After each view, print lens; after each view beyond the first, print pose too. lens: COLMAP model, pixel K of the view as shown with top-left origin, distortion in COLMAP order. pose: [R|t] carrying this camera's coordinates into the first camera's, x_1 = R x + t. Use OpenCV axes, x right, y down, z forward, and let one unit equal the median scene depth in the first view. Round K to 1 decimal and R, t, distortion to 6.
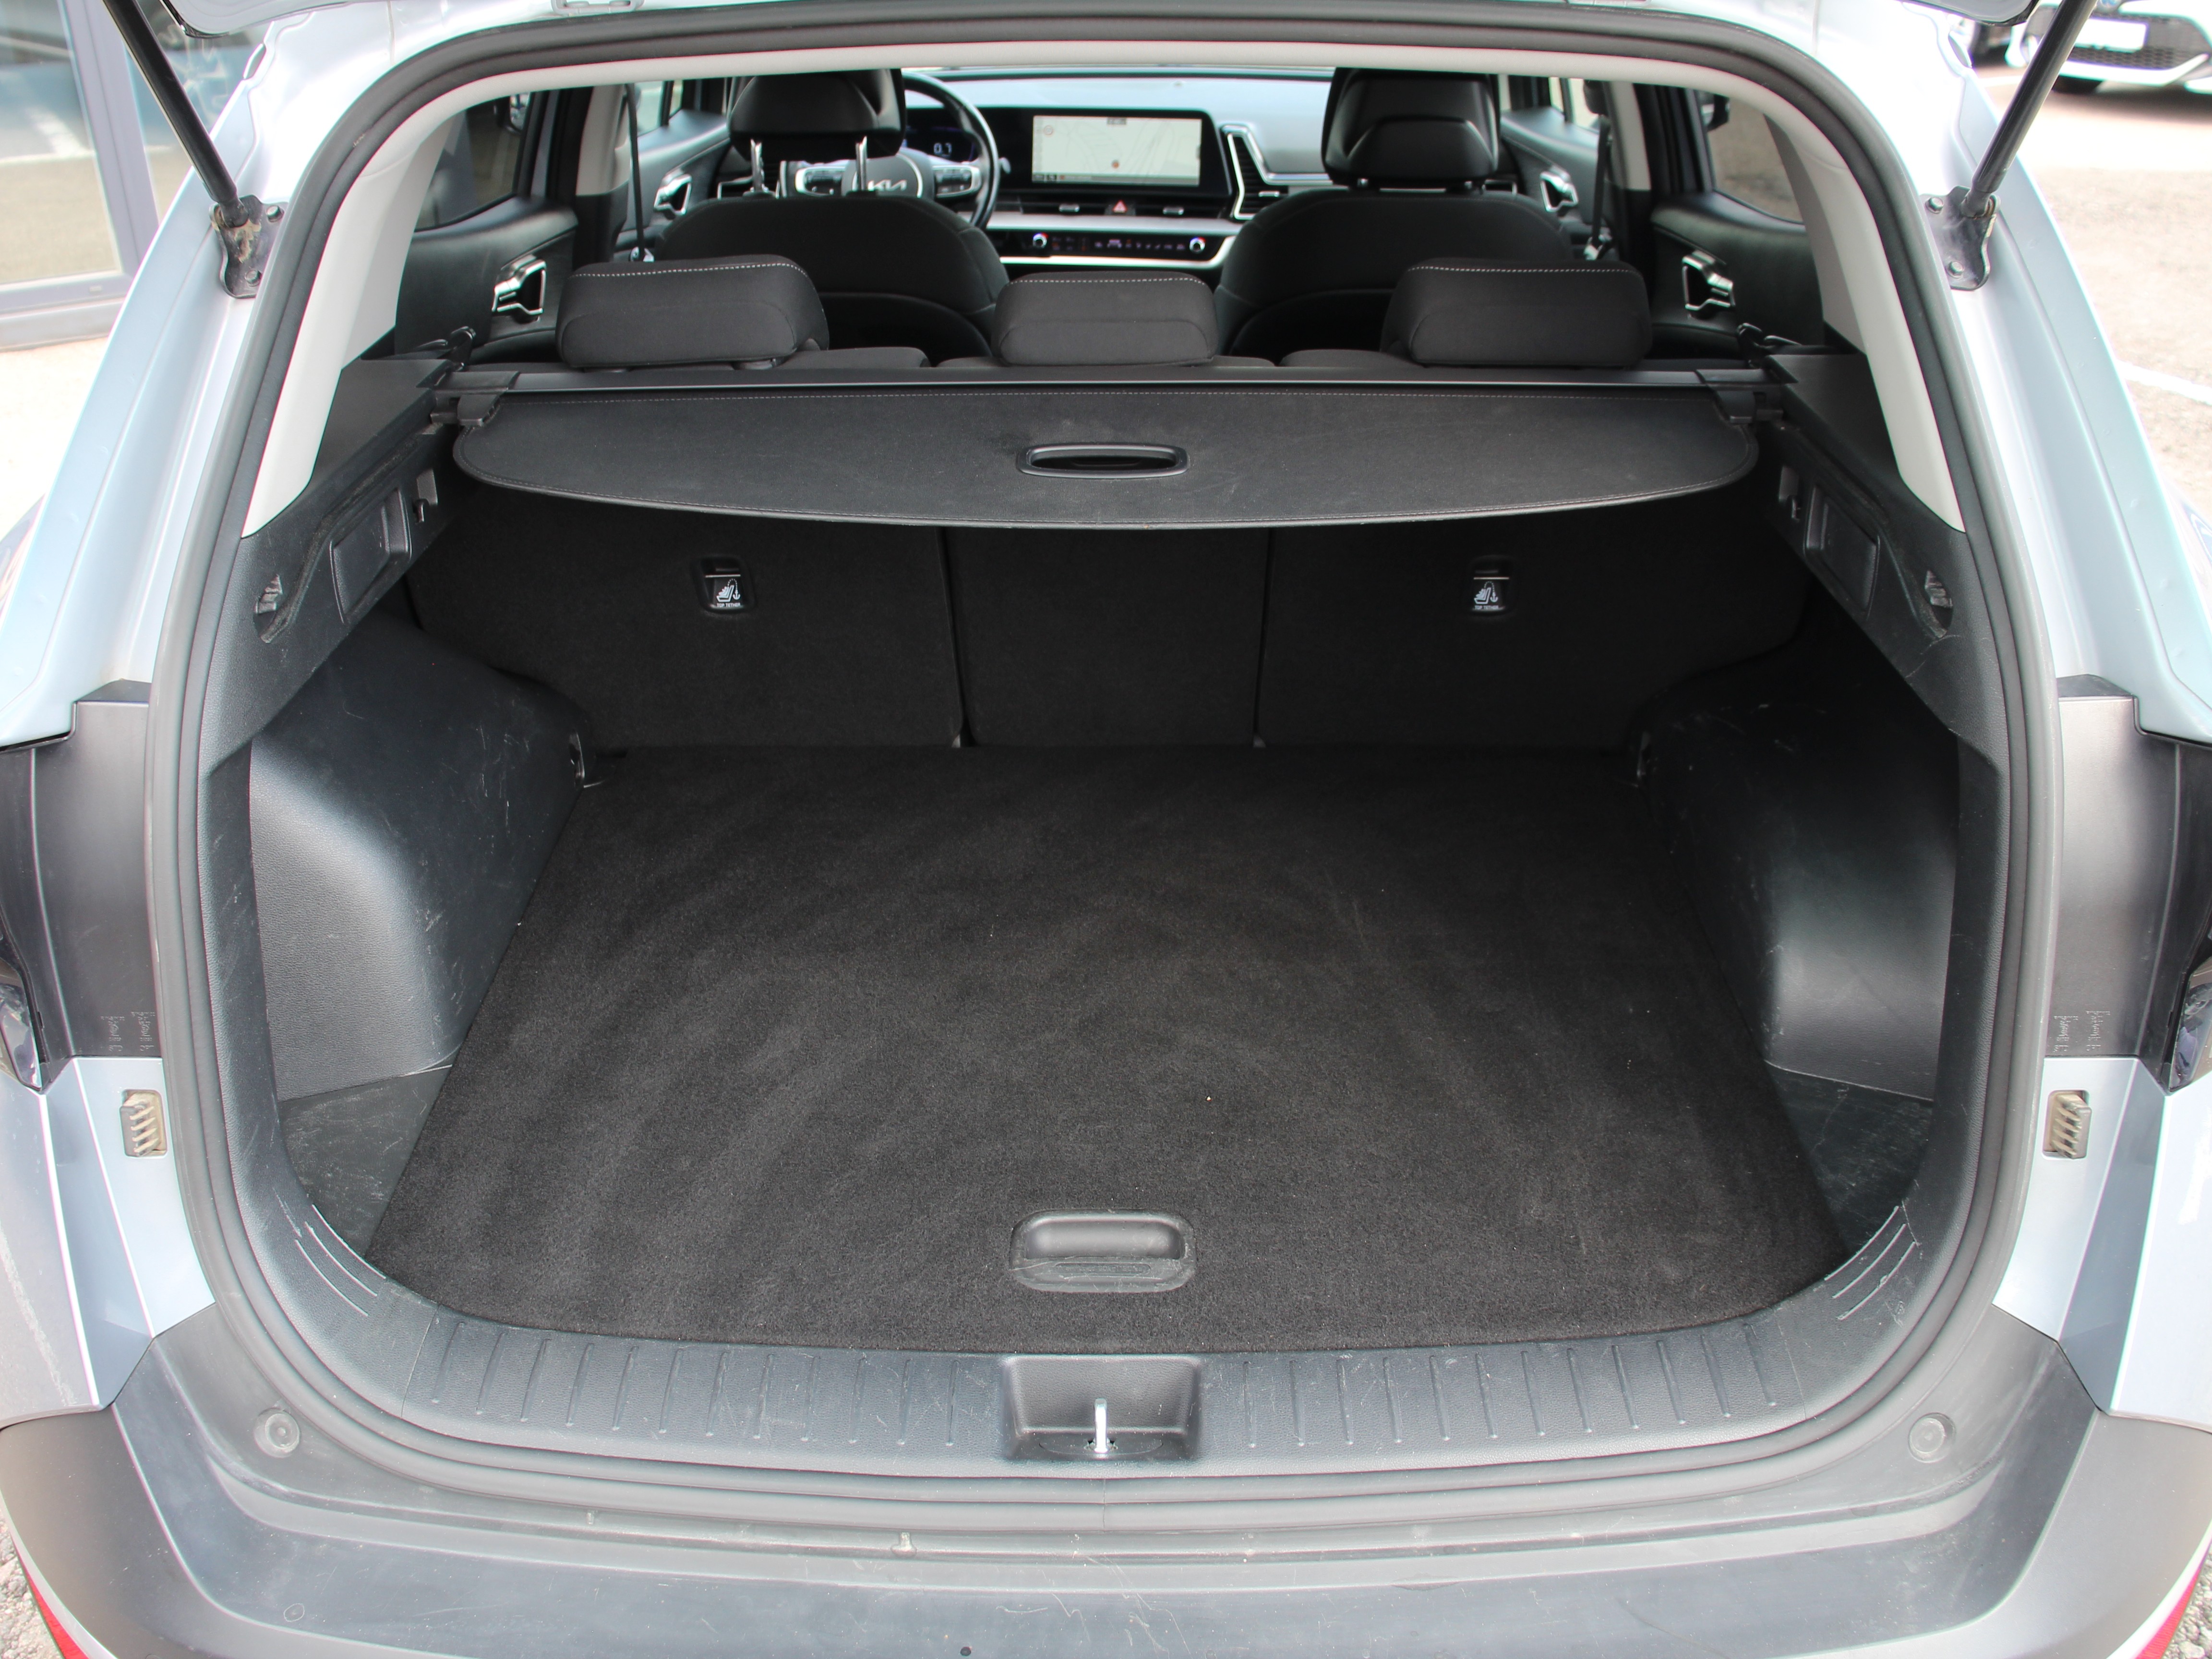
lens RADIAL K [[1972.5, 0, 1106.0], [0, 1972.5, 829.5], [0, 0, 1]] dist [-0.208605, 0.168570]
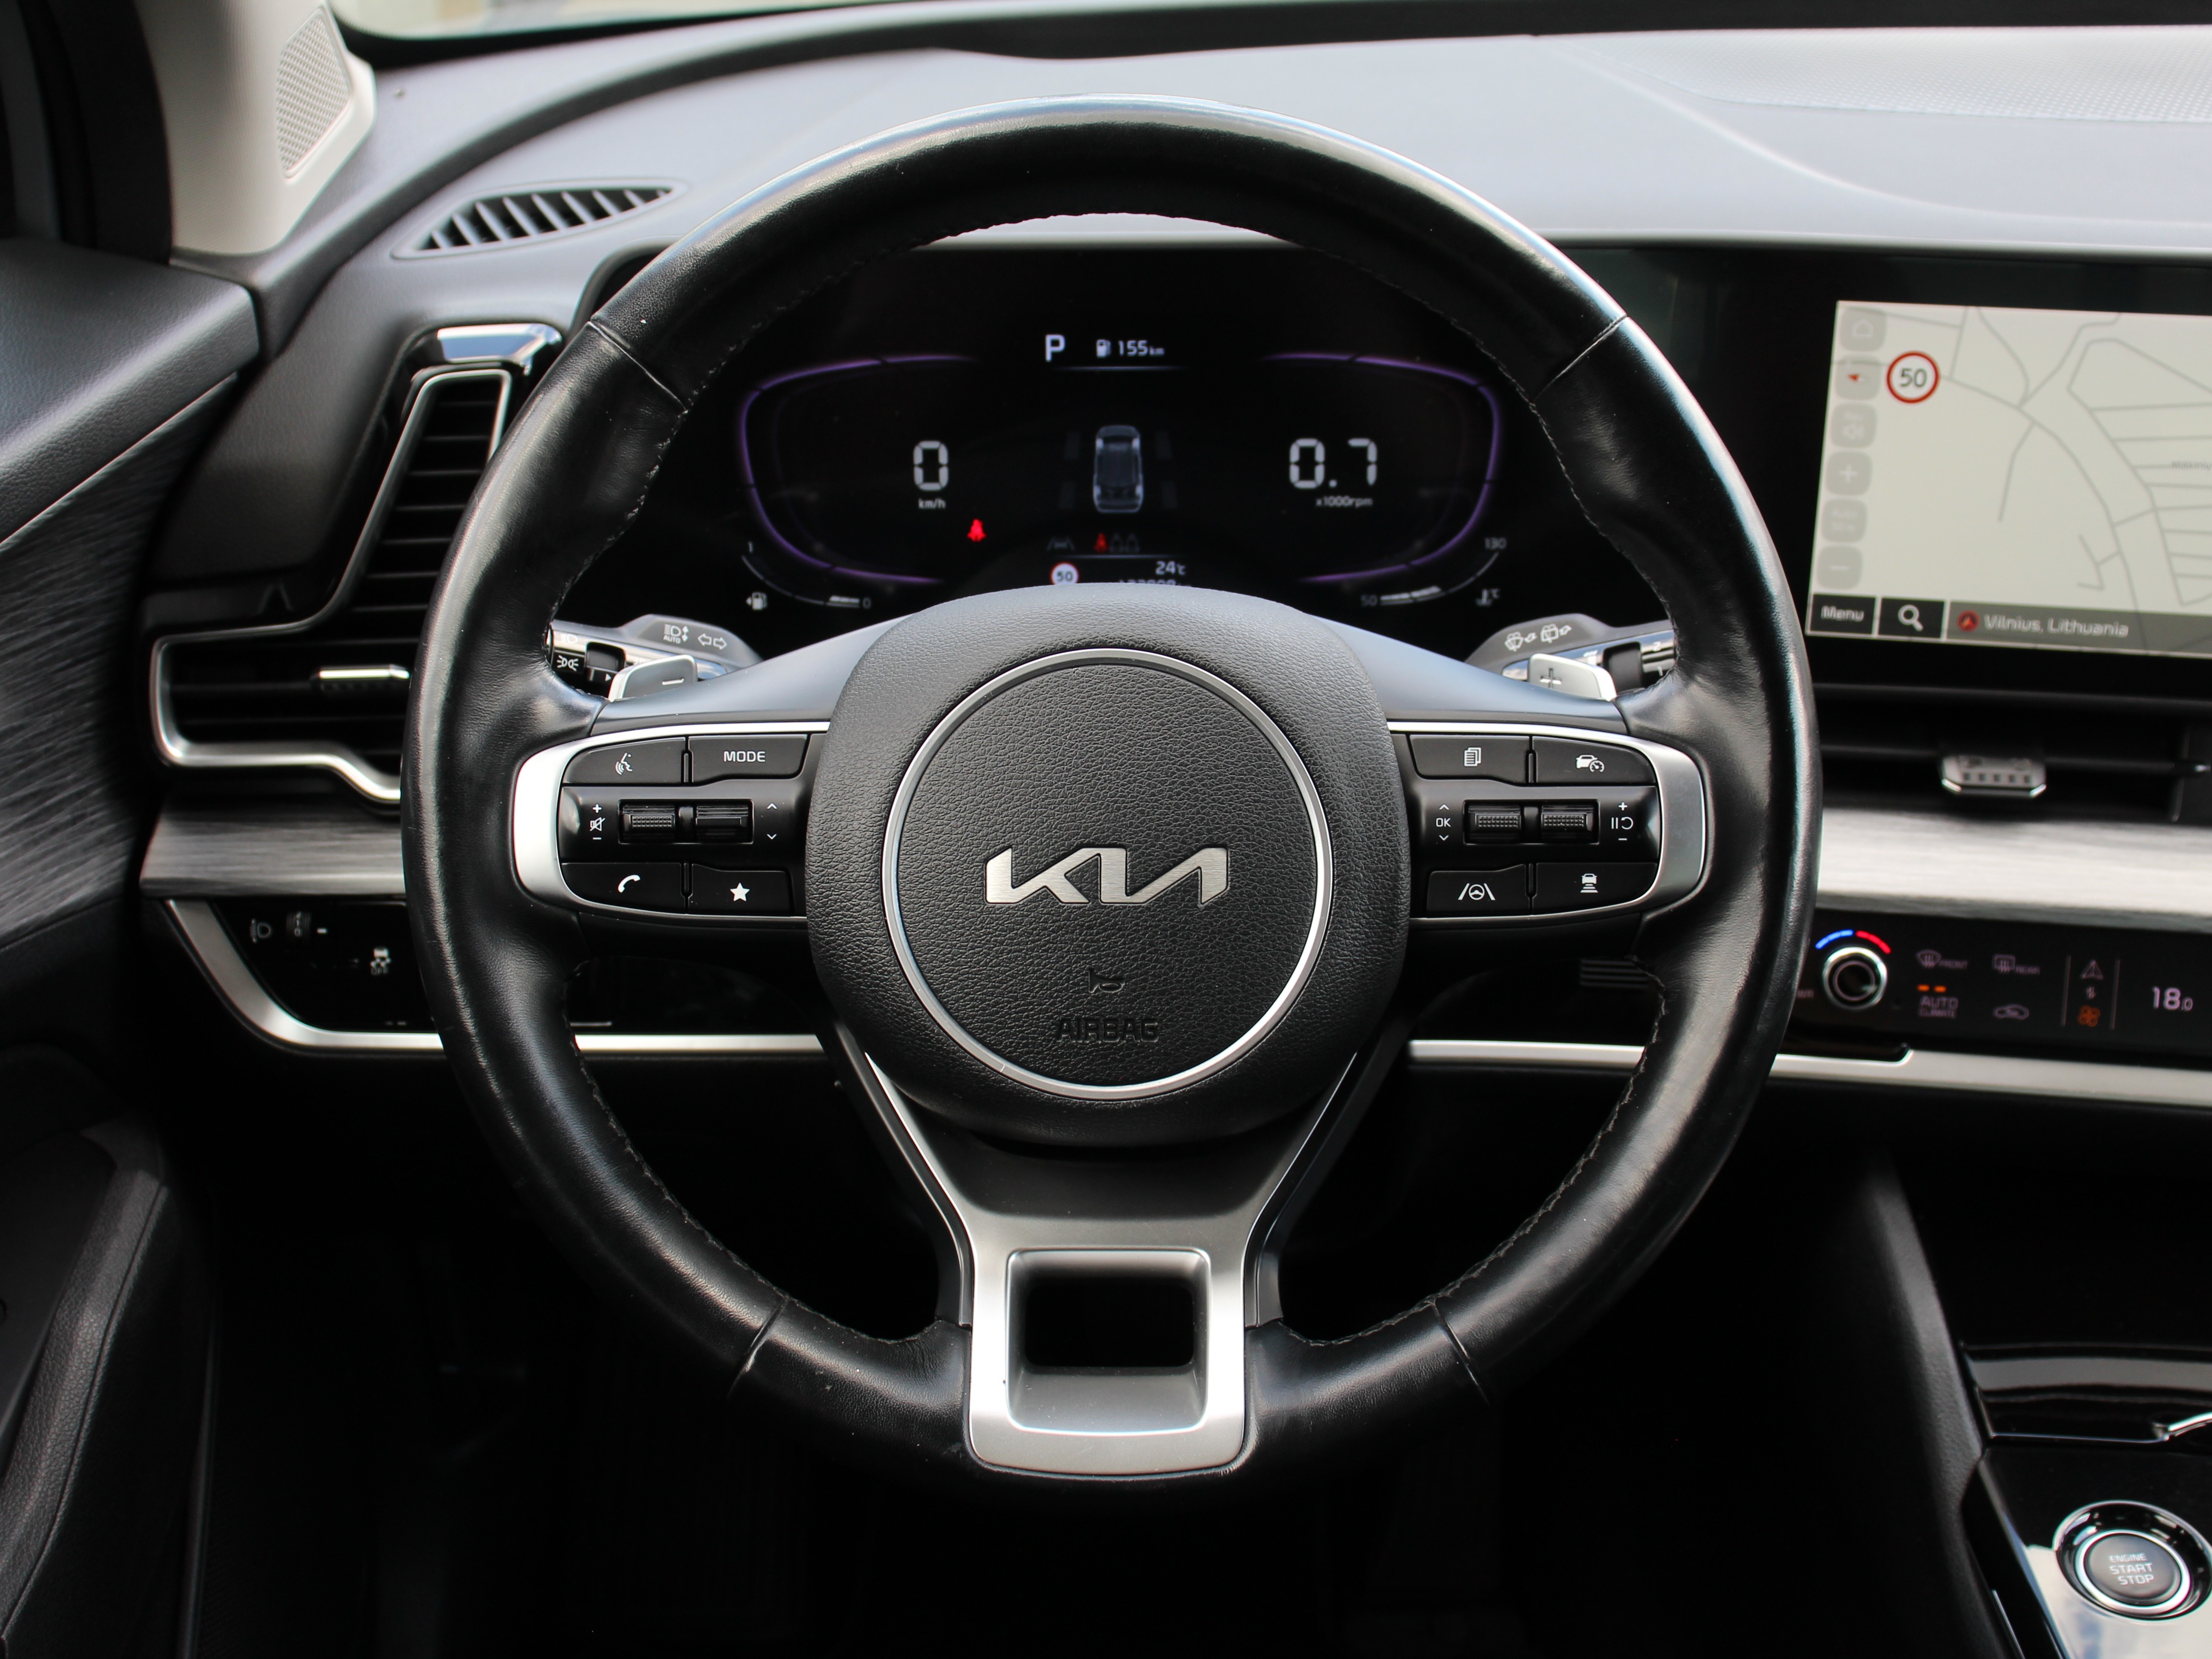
lens RADIAL K [[2583.5, 0, 1106.0], [0, 2583.5, 829.5], [0, 0, 1]] dist [-0.153034, 0.258517]
pose [[0.999906, -0.013604, -0.001790, -0.107320], [0.013587, 0.999864, -0.009314, -0.318776], [0.001917, 0.009289, 0.999955, 0.756668]]
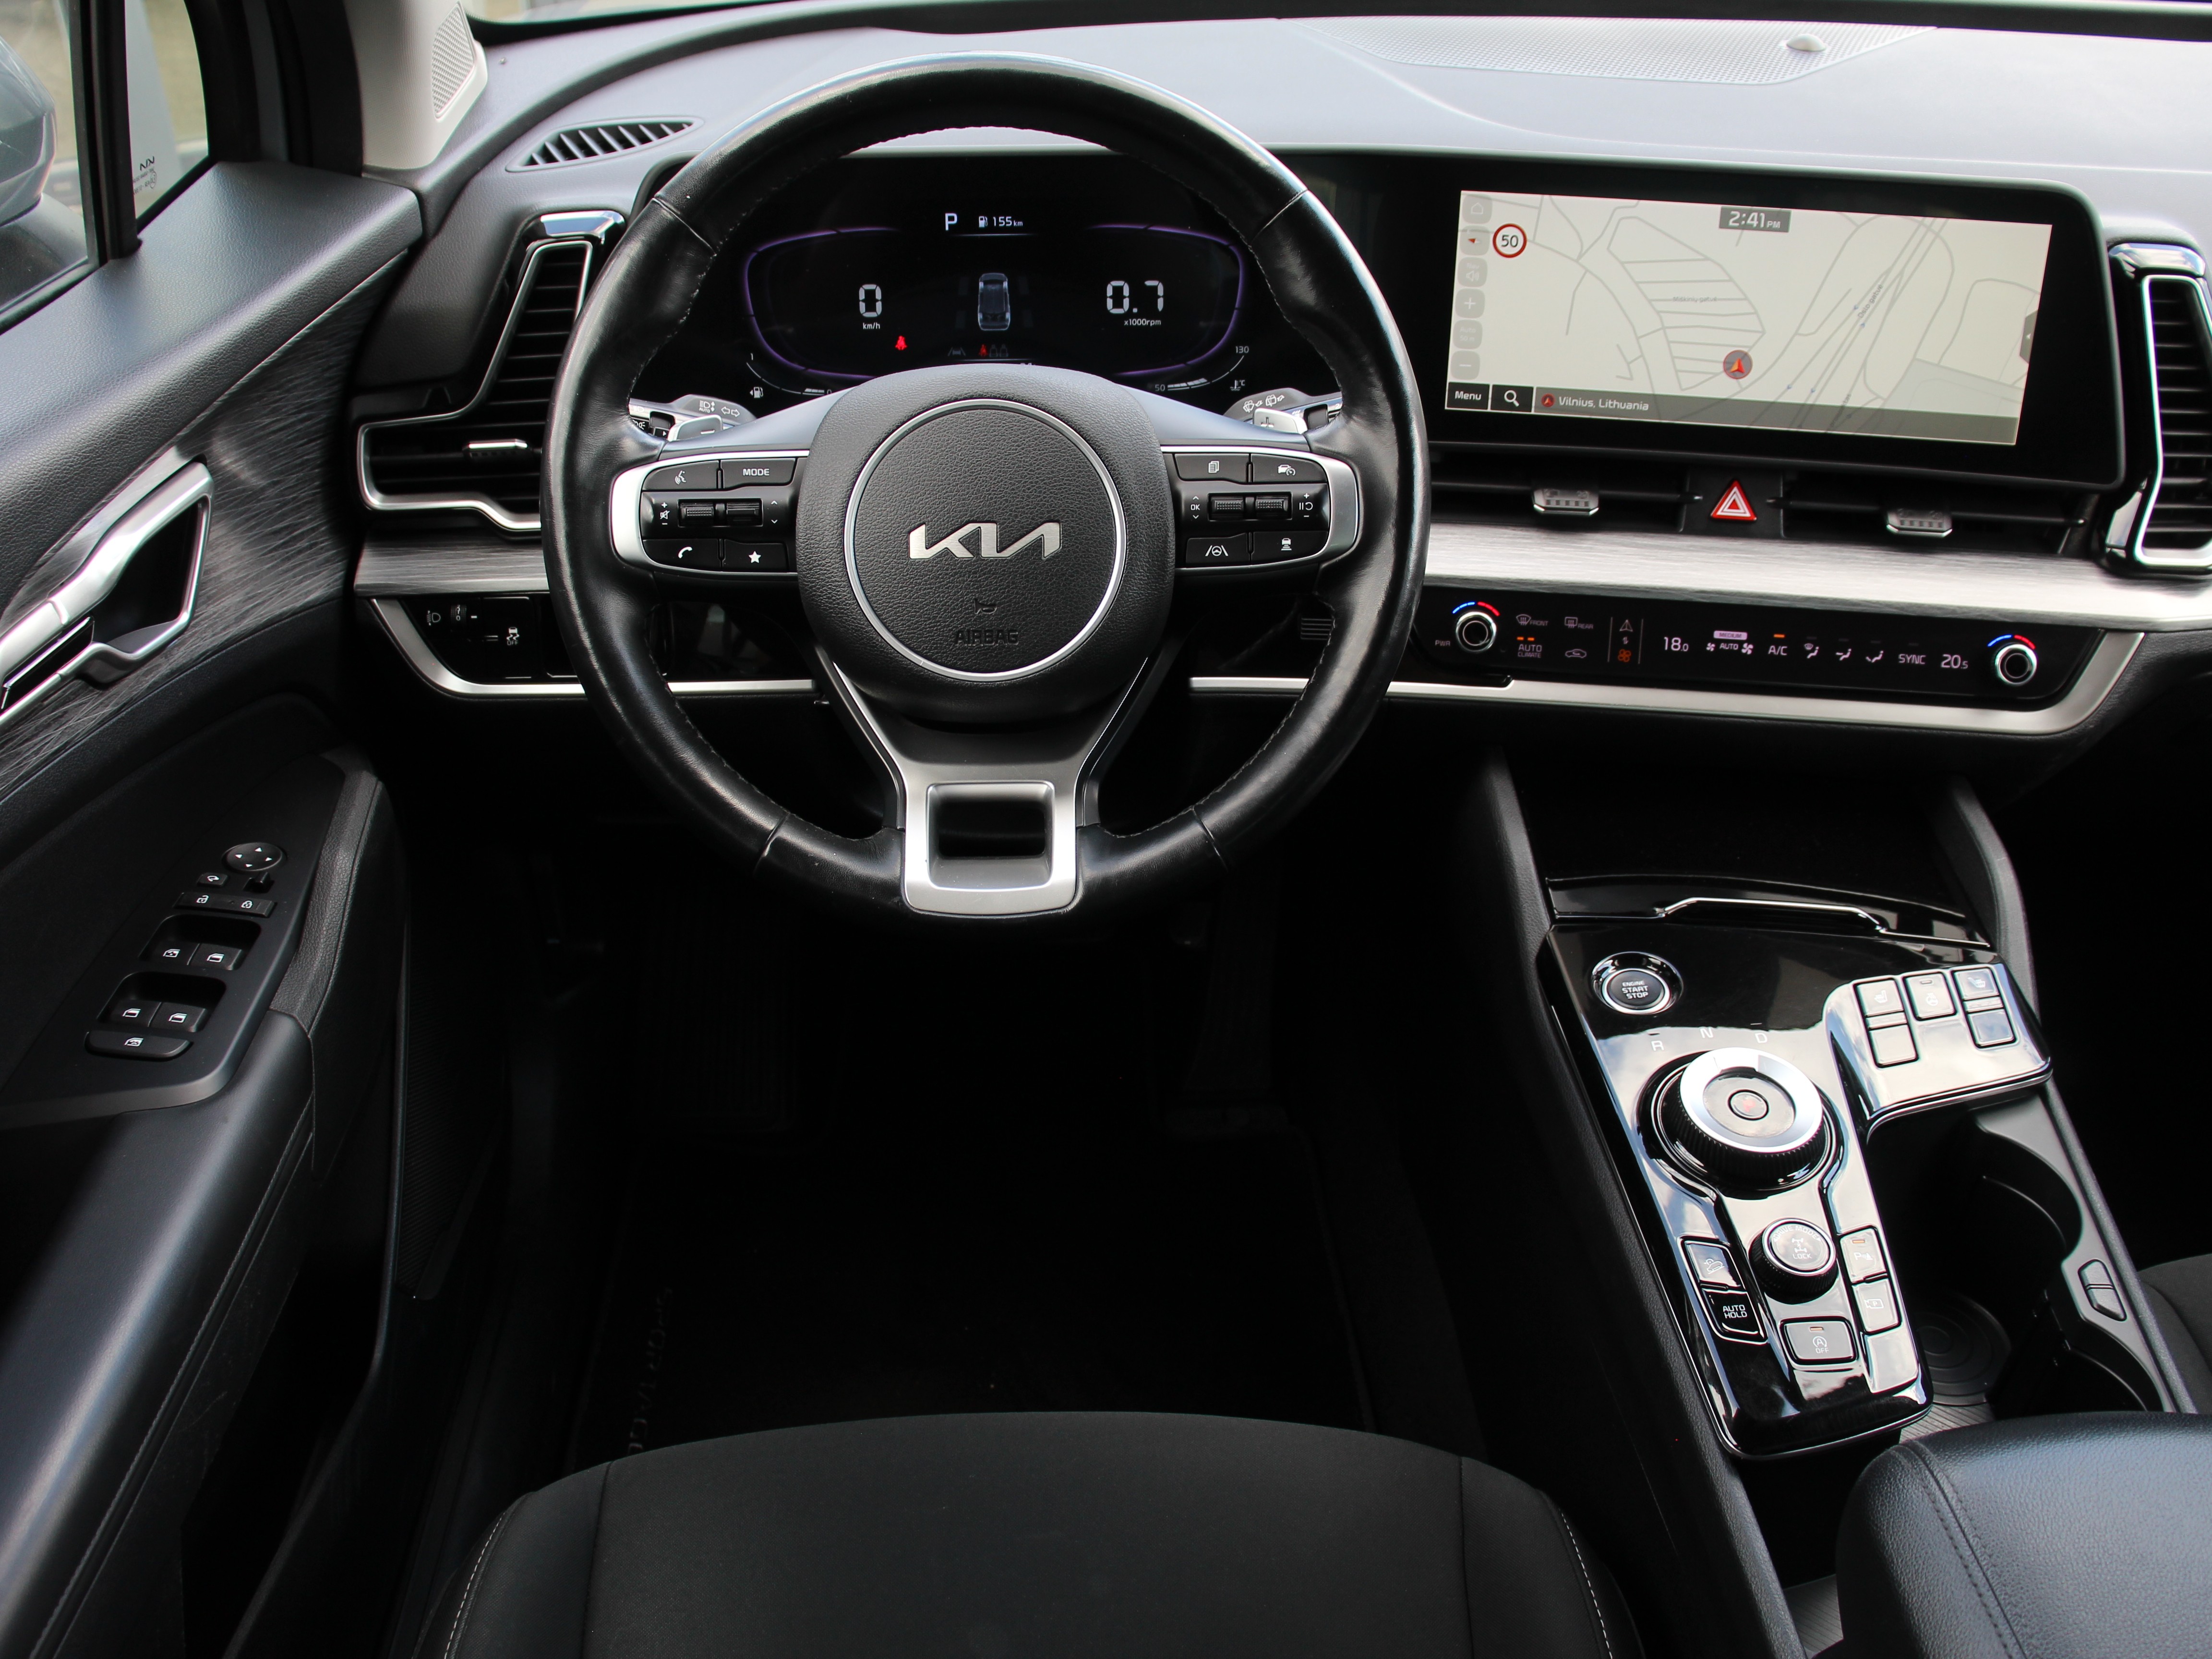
lens RADIAL K [[1972.5, 0, 1106.0], [0, 1972.5, 829.5], [0, 0, 1]] dist [-0.208605, 0.168570]
pose [[0.998507, -0.028719, 0.046457, -0.105099], [0.024496, 0.995725, 0.089061, -0.303419], [-0.048816, -0.087790, 0.994942, 0.712838]]
